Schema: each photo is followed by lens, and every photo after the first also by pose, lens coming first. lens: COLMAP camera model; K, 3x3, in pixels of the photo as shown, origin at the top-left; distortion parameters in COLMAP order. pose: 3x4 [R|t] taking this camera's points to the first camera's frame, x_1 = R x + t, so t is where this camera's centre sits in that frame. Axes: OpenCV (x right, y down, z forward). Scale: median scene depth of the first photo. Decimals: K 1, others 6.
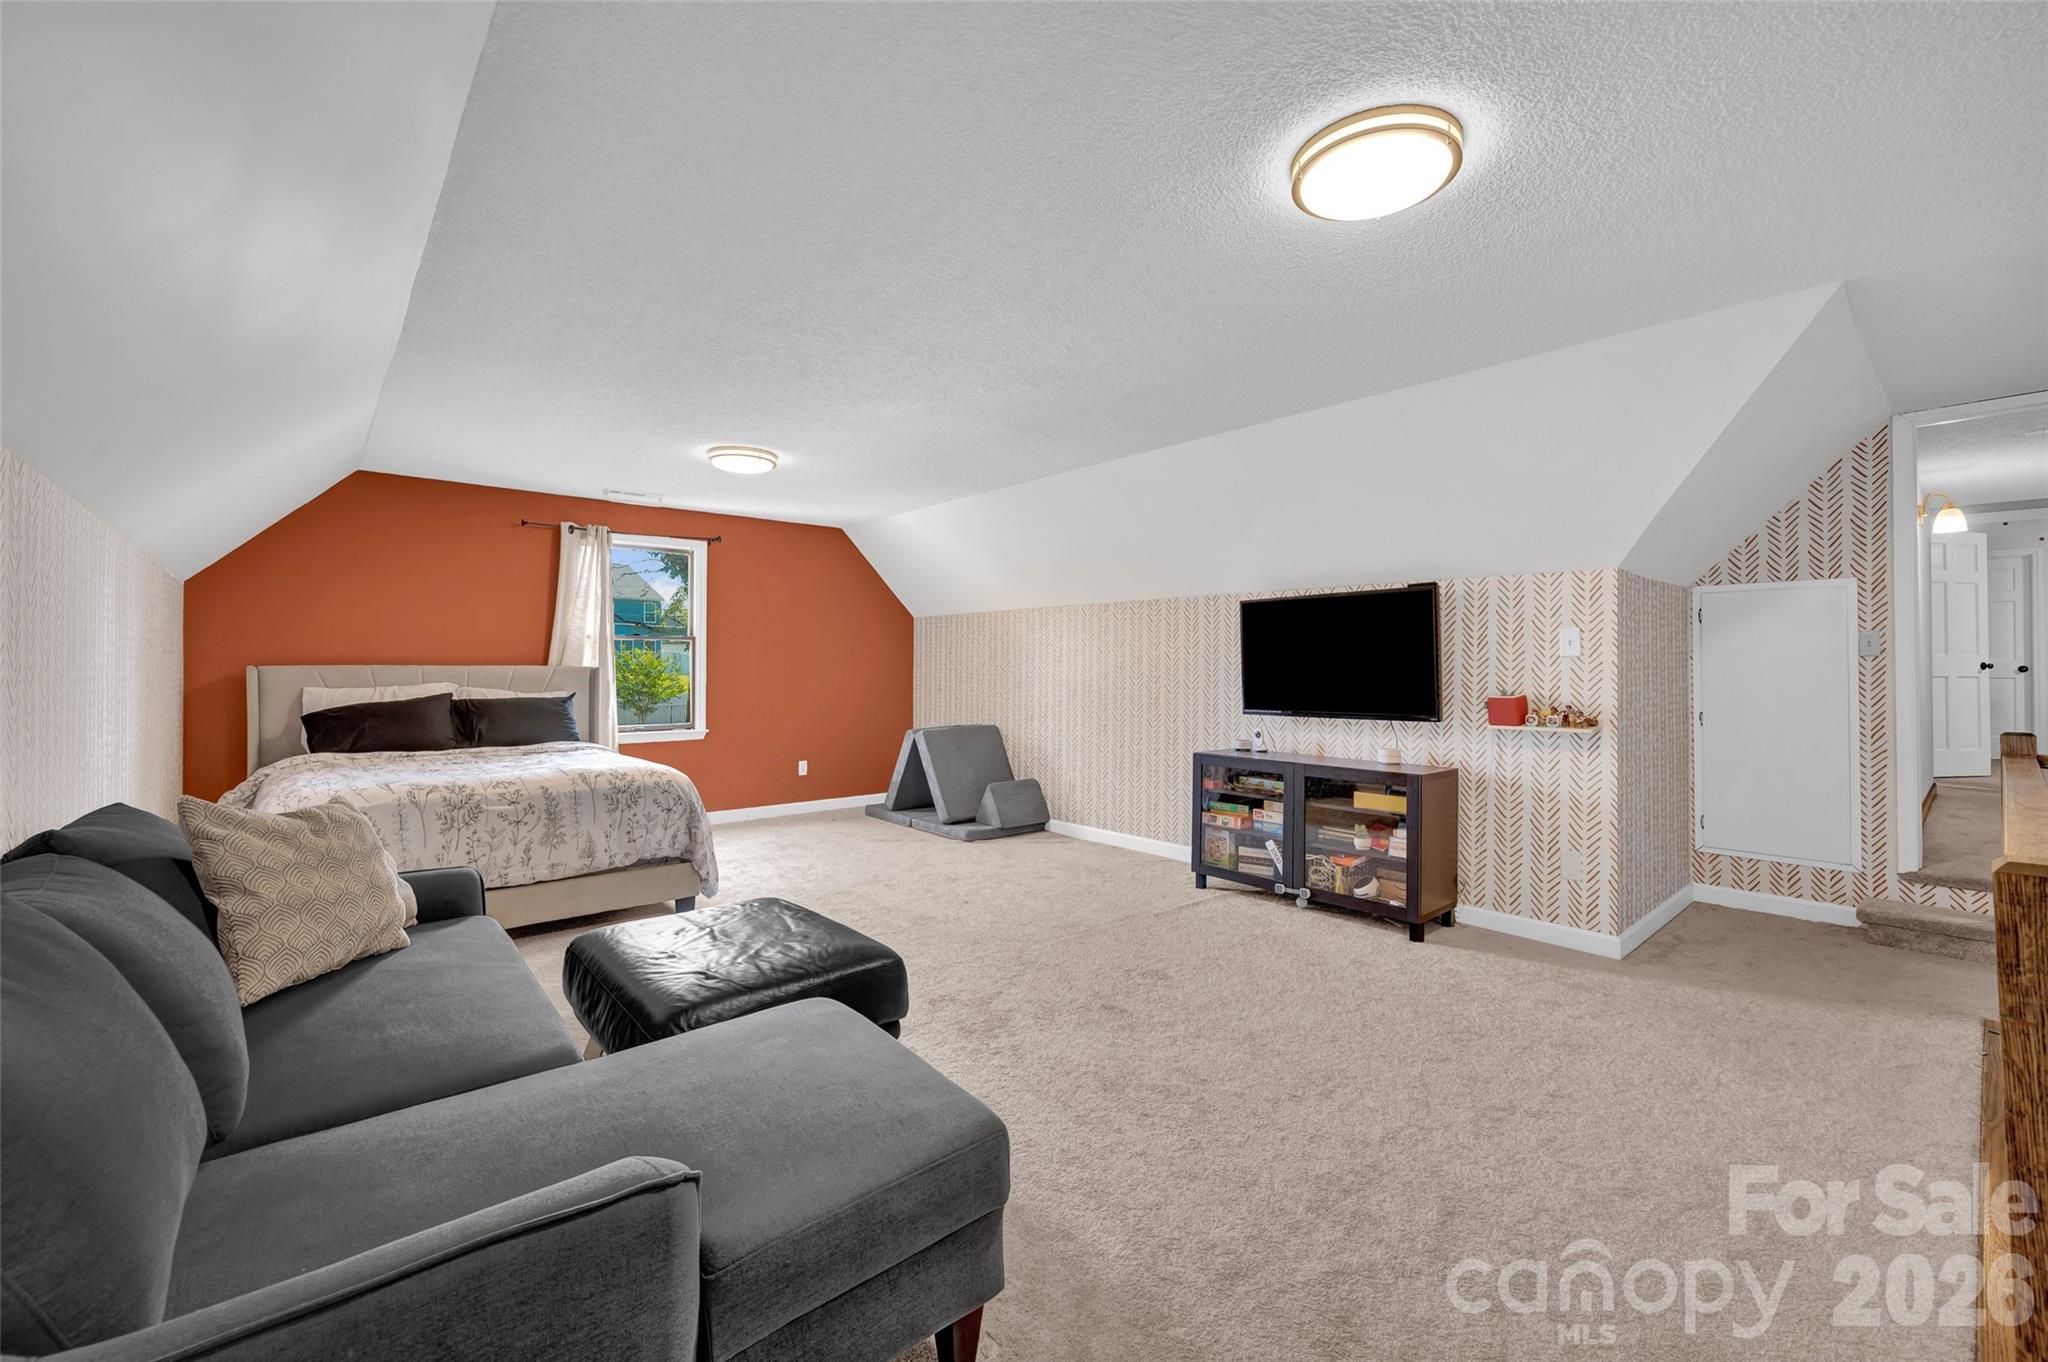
lens RADIAL K [[816.8, 0, 1063.3], [0, 816.8, 659.4], [0, 0, 1]] dist [0.001316, -0.000122]
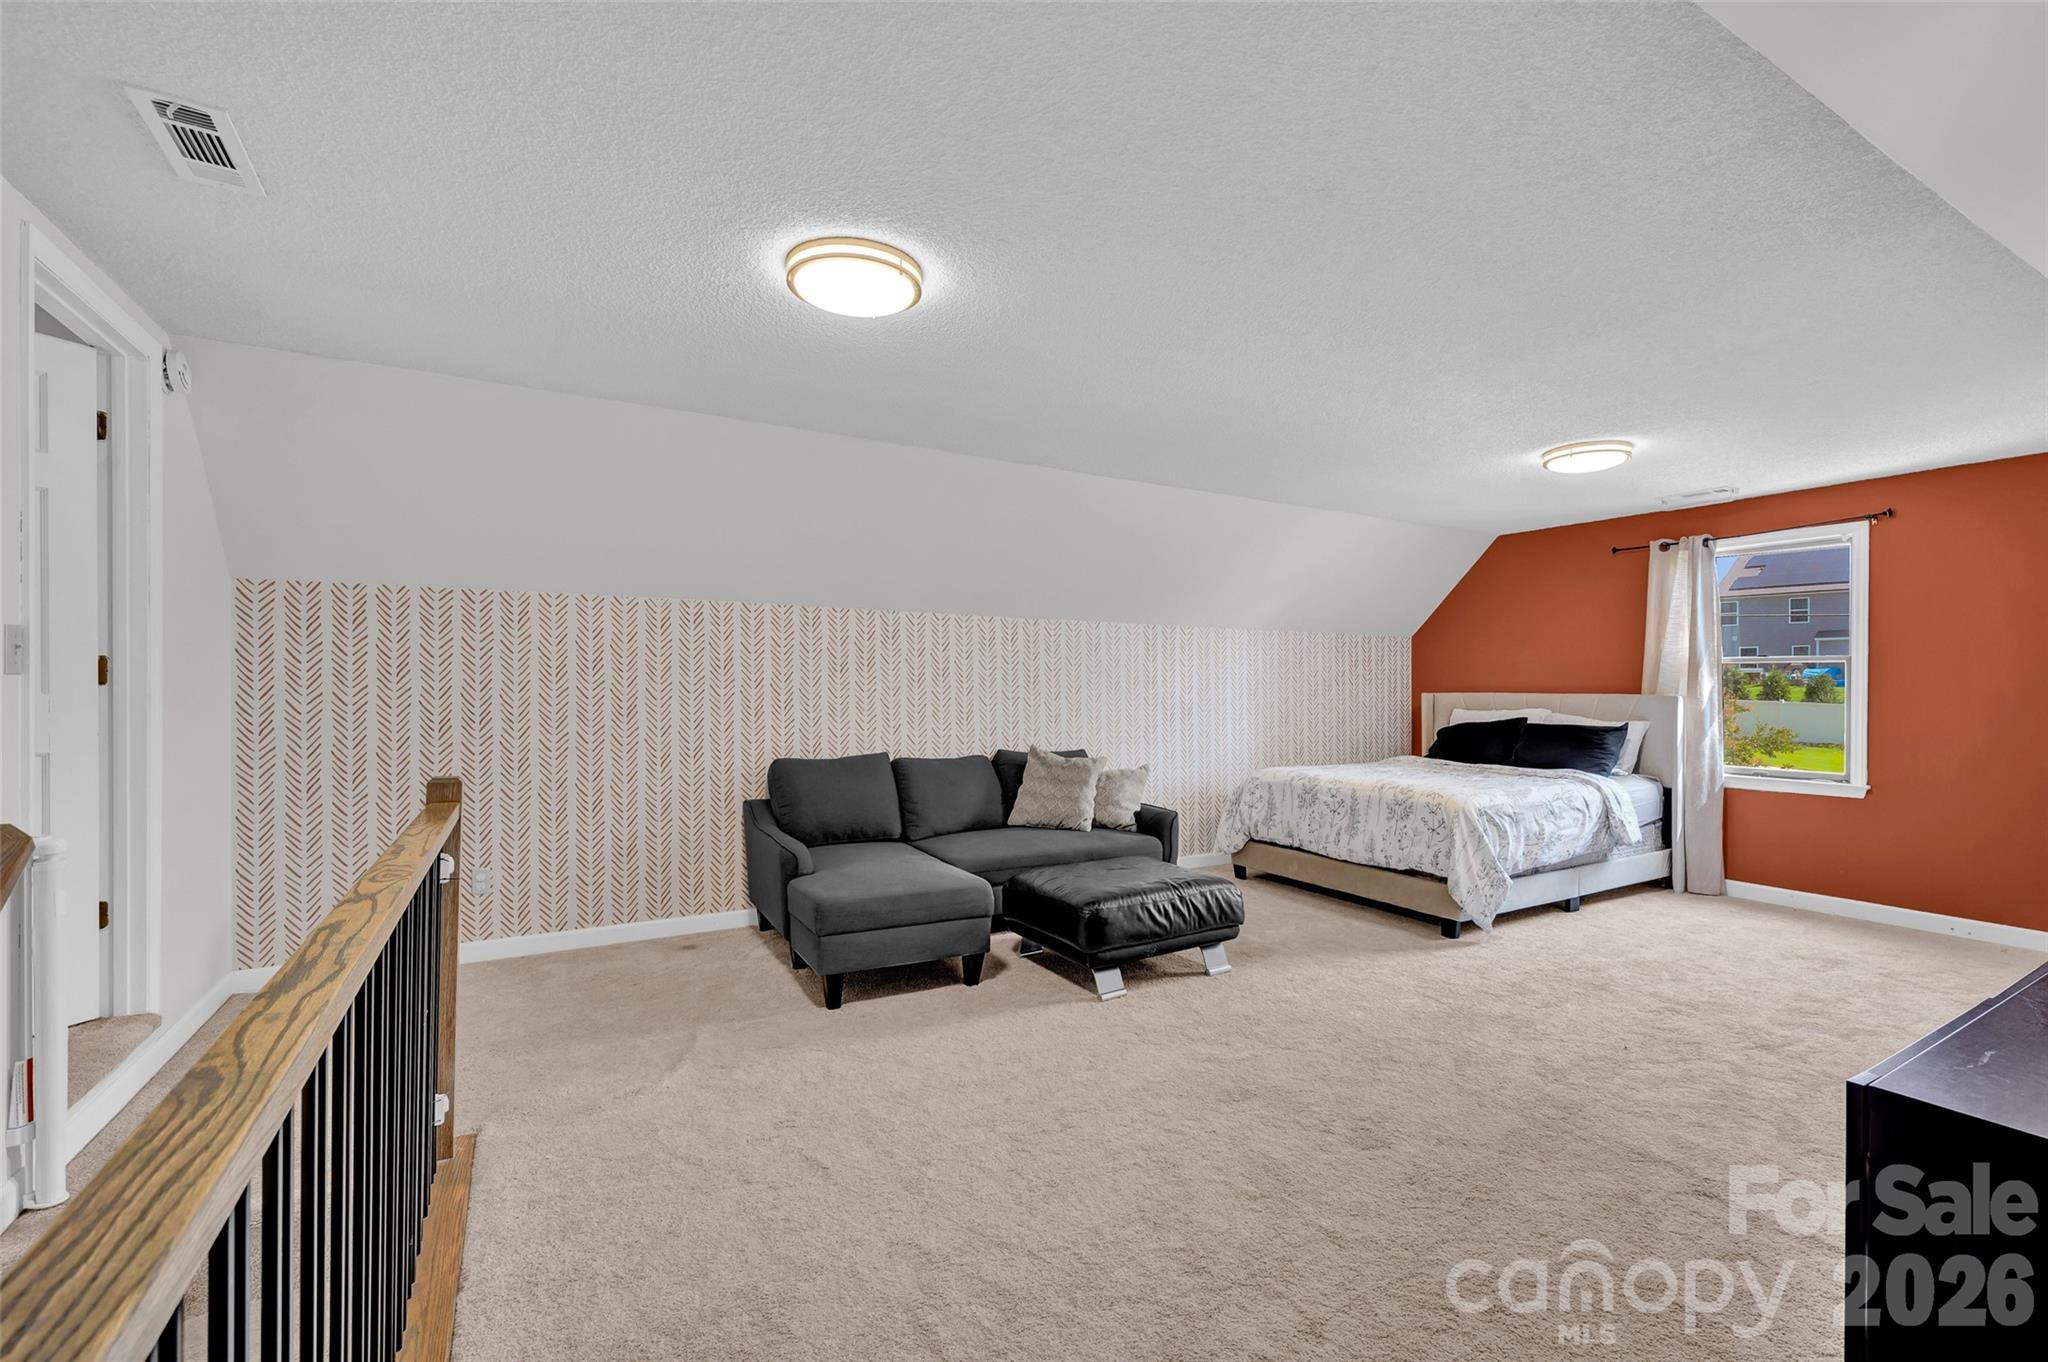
lens RADIAL K [[872.8, 0, 1023.1], [0, 872.8, 687.4], [0, 0, 1]] dist [0.008283, -0.000147]
pose [[-0.199609, -0.000373, -0.979876, 0.753872], [0.006045, 0.999980, -0.001612, -0.003735], [0.979857, -0.006245, -0.199603, 0.712403]]
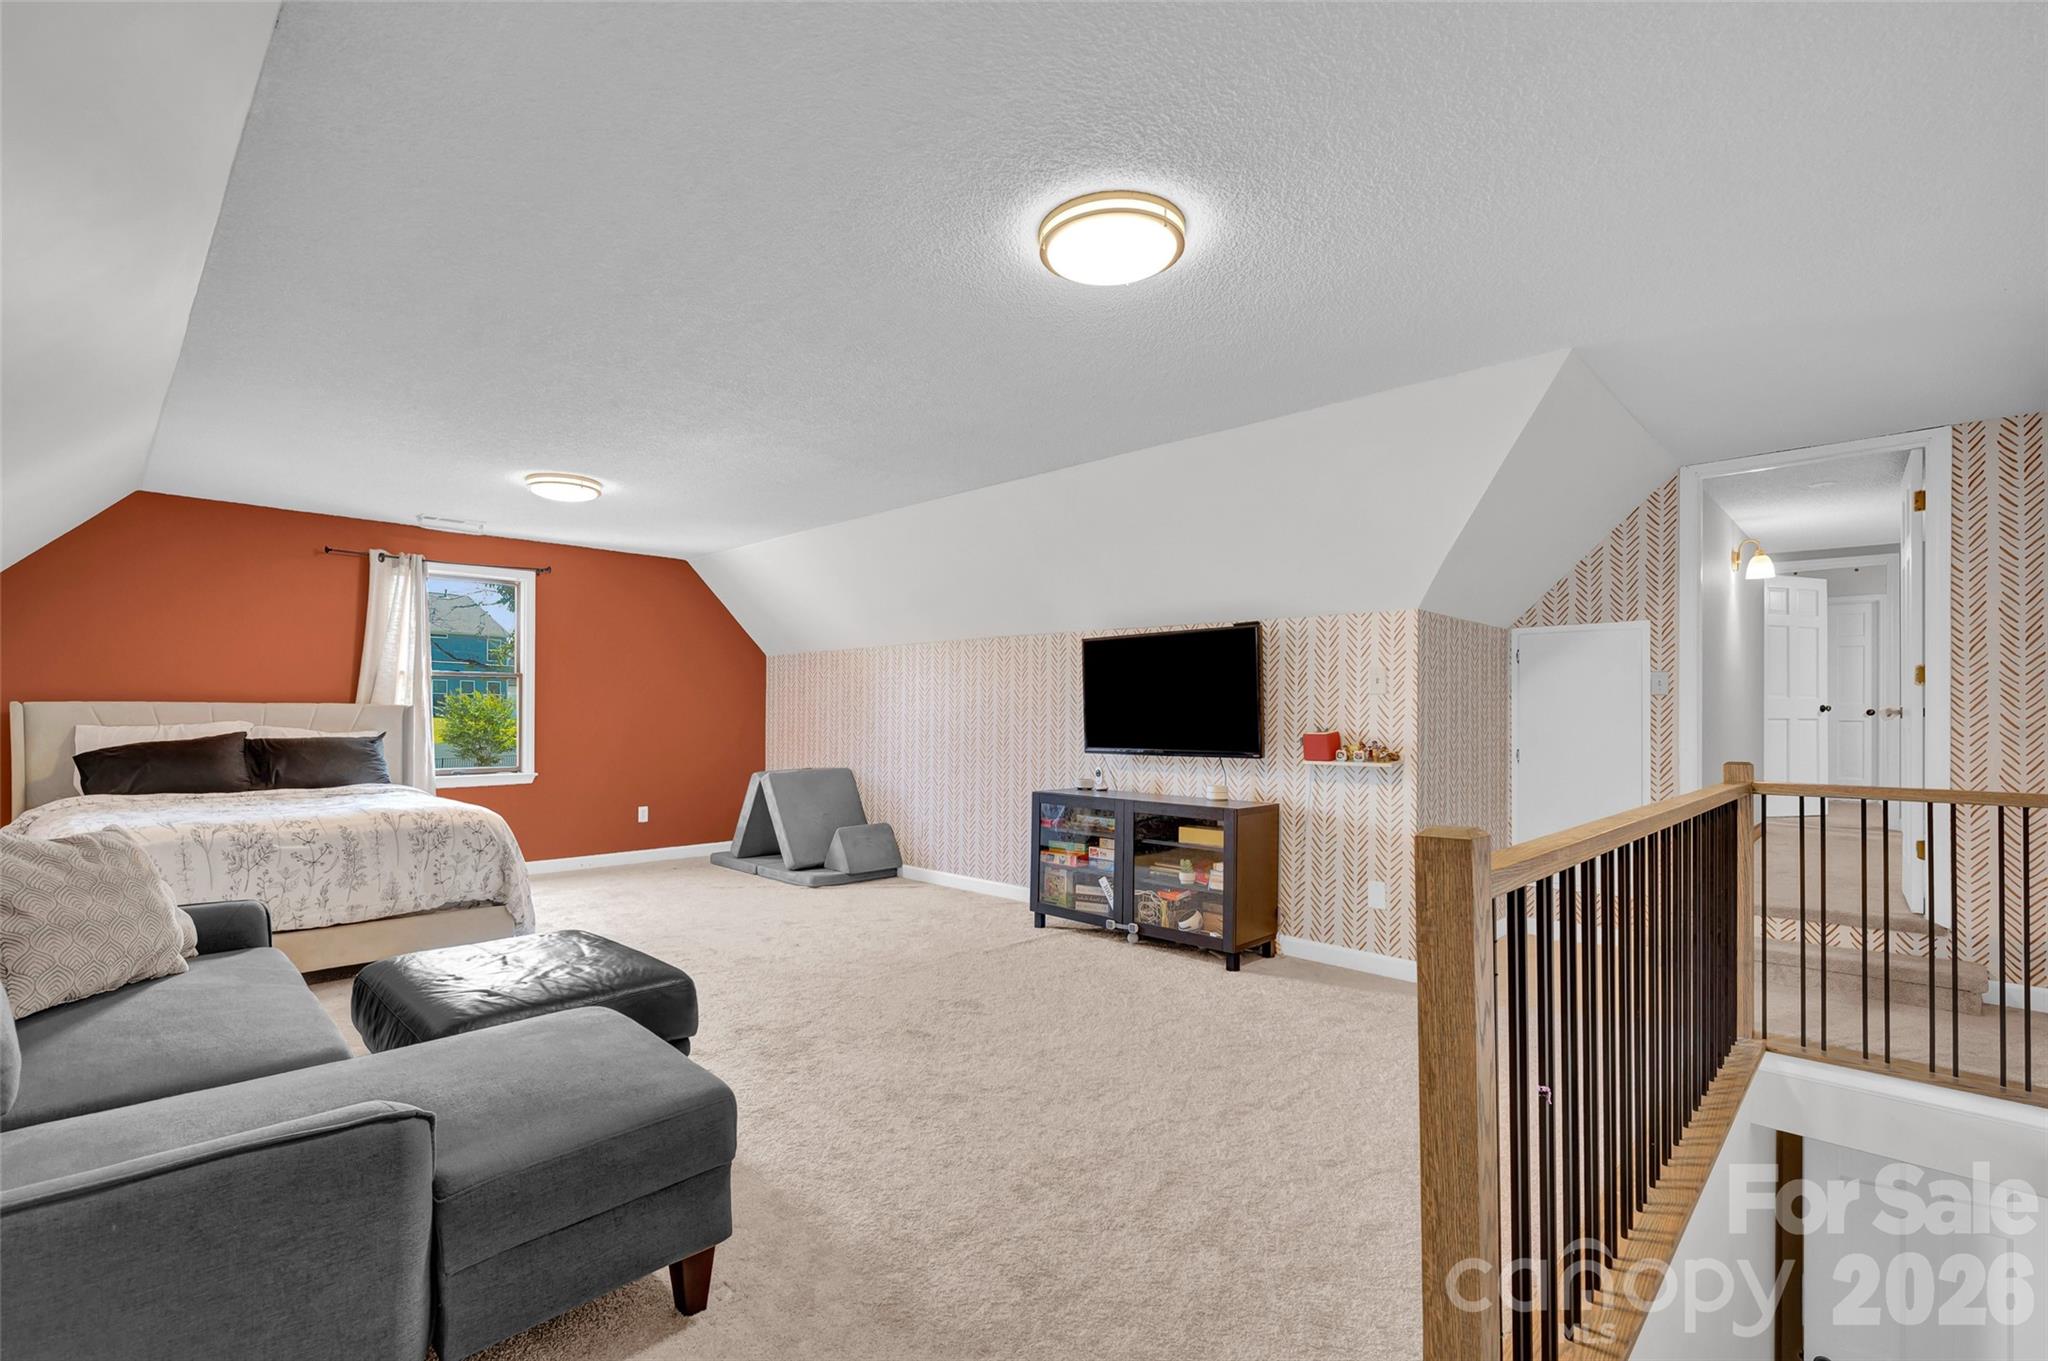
lens RADIAL K [[891.9, 0, 1022.4], [0, 891.9, 712.9], [0, 0, 1]] dist [-0.000488, 0.000357]
pose [[0.997858, 0.001751, 0.065395, 0.088291], [-0.002363, 0.999954, 0.009271, 0.010041], [-0.065375, -0.009406, 0.997816, -0.092321]]
